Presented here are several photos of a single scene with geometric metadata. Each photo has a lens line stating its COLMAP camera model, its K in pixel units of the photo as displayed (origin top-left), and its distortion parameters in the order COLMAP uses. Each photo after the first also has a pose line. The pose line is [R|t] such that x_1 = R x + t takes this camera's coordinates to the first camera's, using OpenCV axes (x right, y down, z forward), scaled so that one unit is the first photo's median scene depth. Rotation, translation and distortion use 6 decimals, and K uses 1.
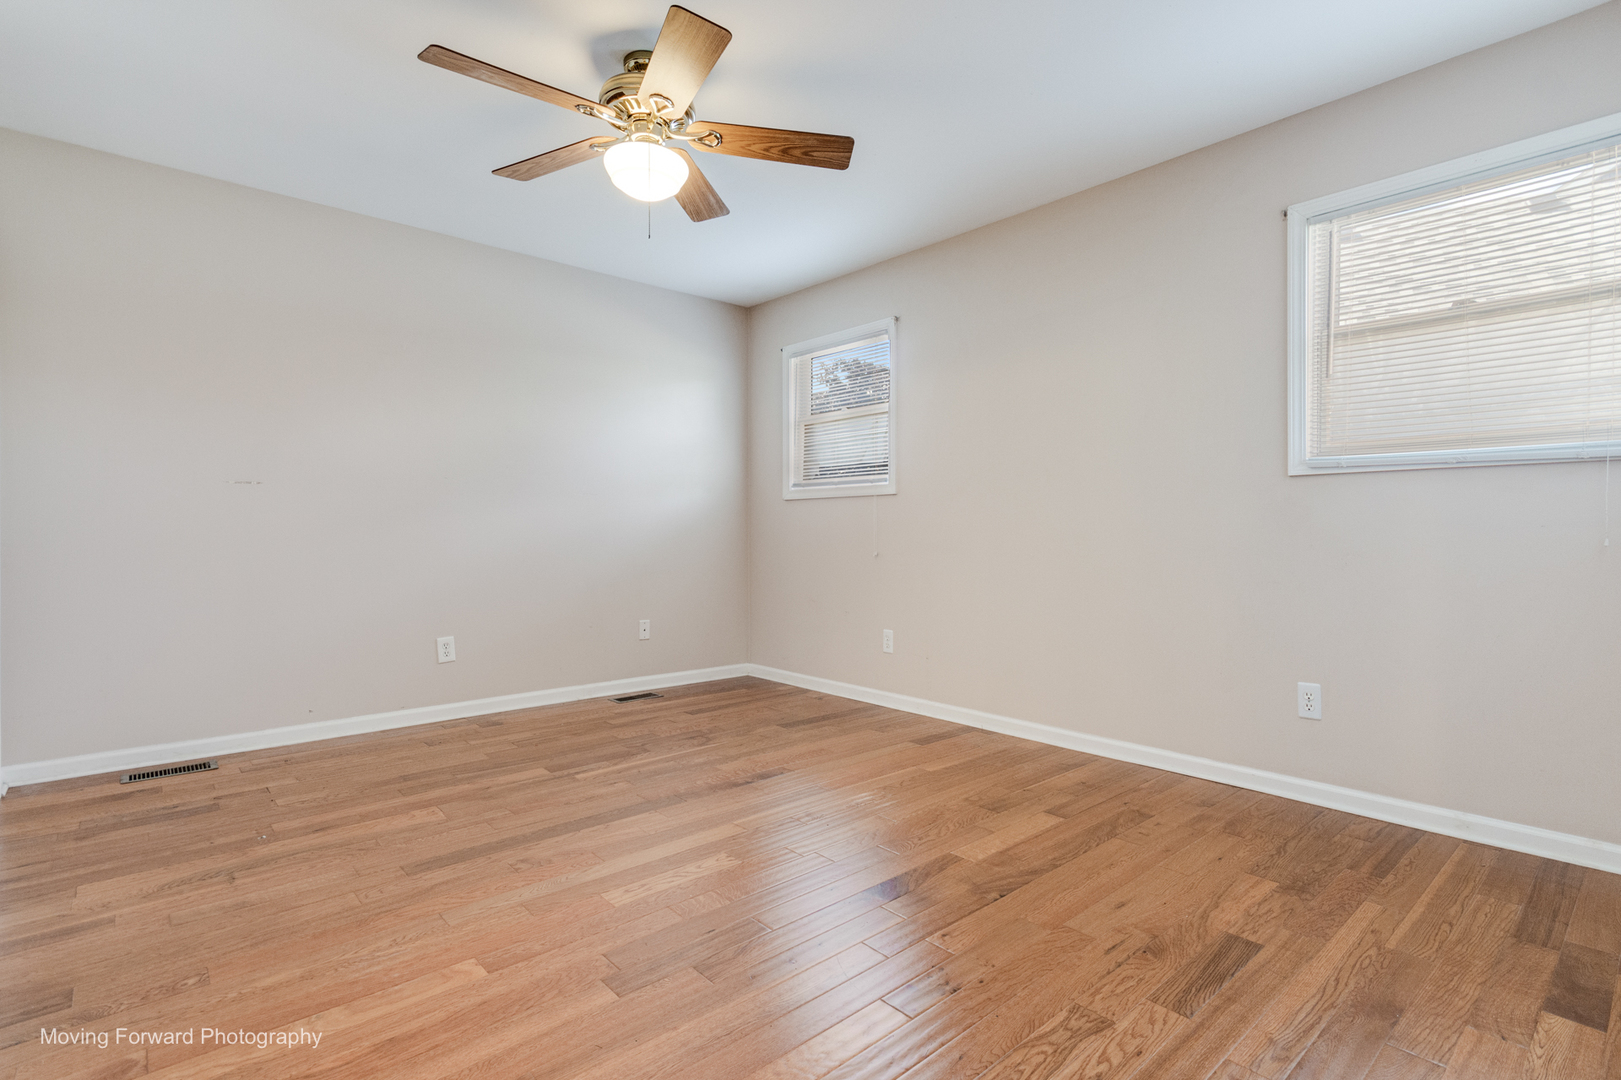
lens RADIAL K [[755.5, 0, 807.8], [0, 755.5, 543.1], [0, 0, 1]] dist [0.008766, 0.000369]
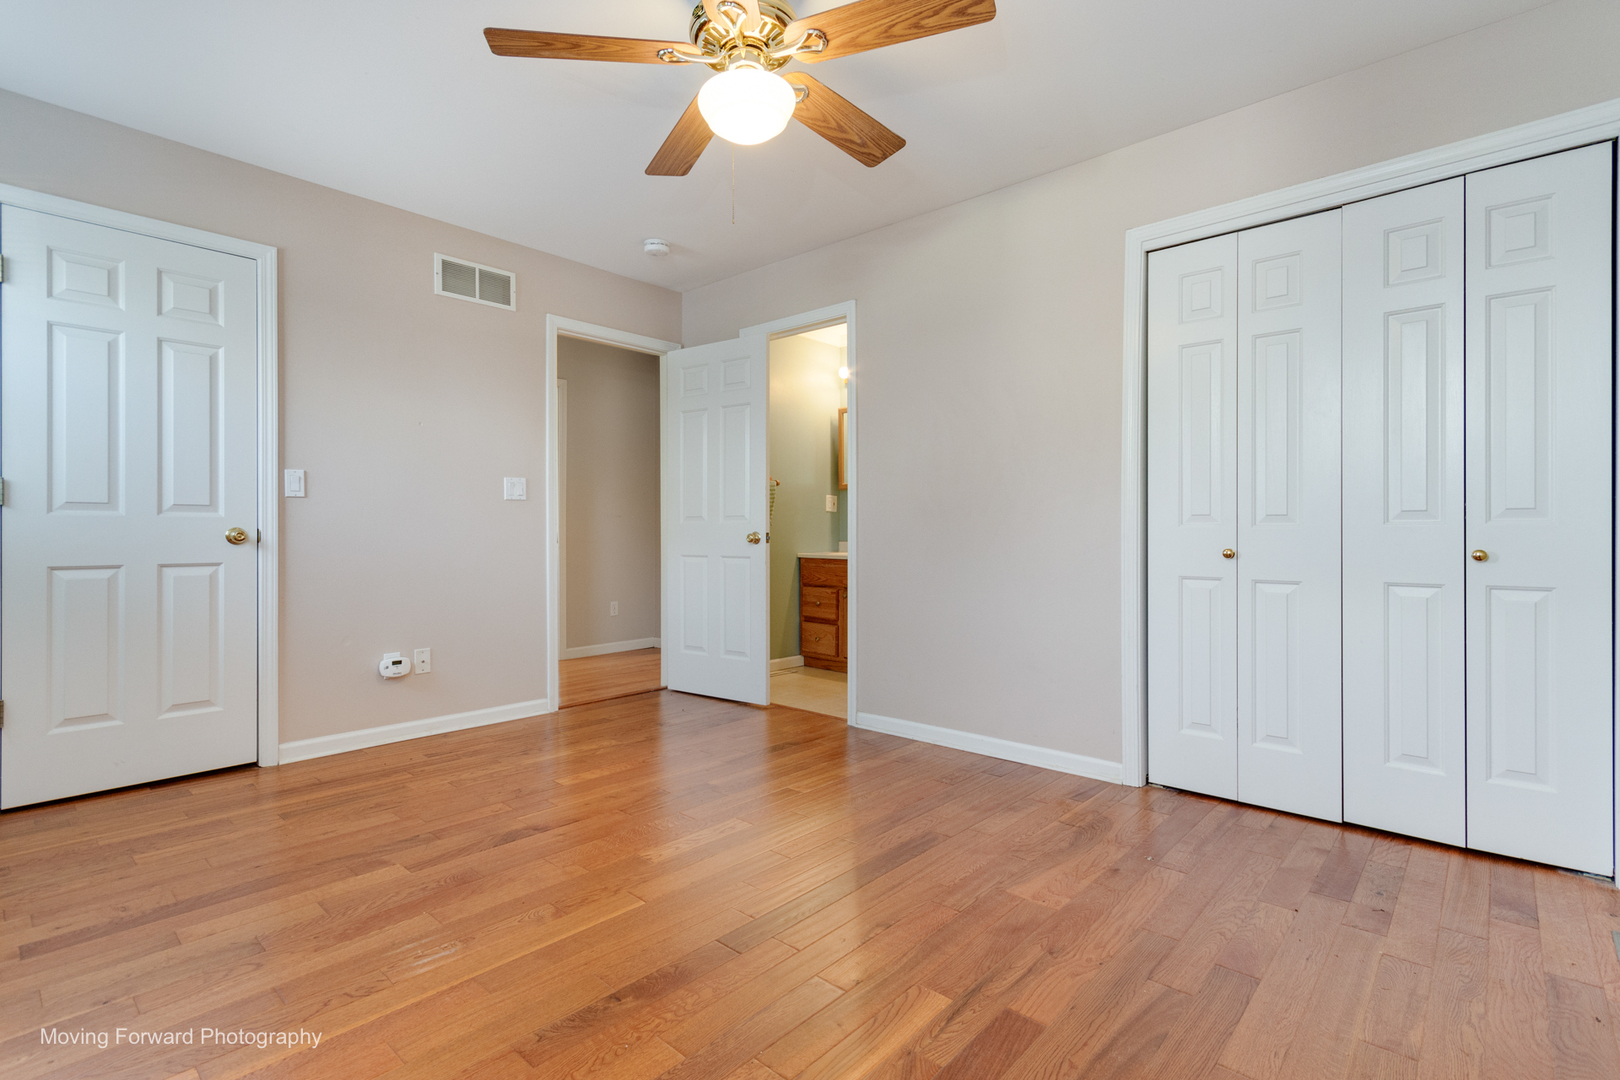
lens RADIAL K [[755.1, 0, 807.3], [0, 755.1, 543.1], [0, 0, 1]] dist [0.008766, 0.000369]
pose [[-0.993678, -0.001232, -0.112259, -0.194133], [-0.004131, 0.999664, 0.025599, -0.028527], [0.112190, 0.025901, -0.993349, 1.949100]]
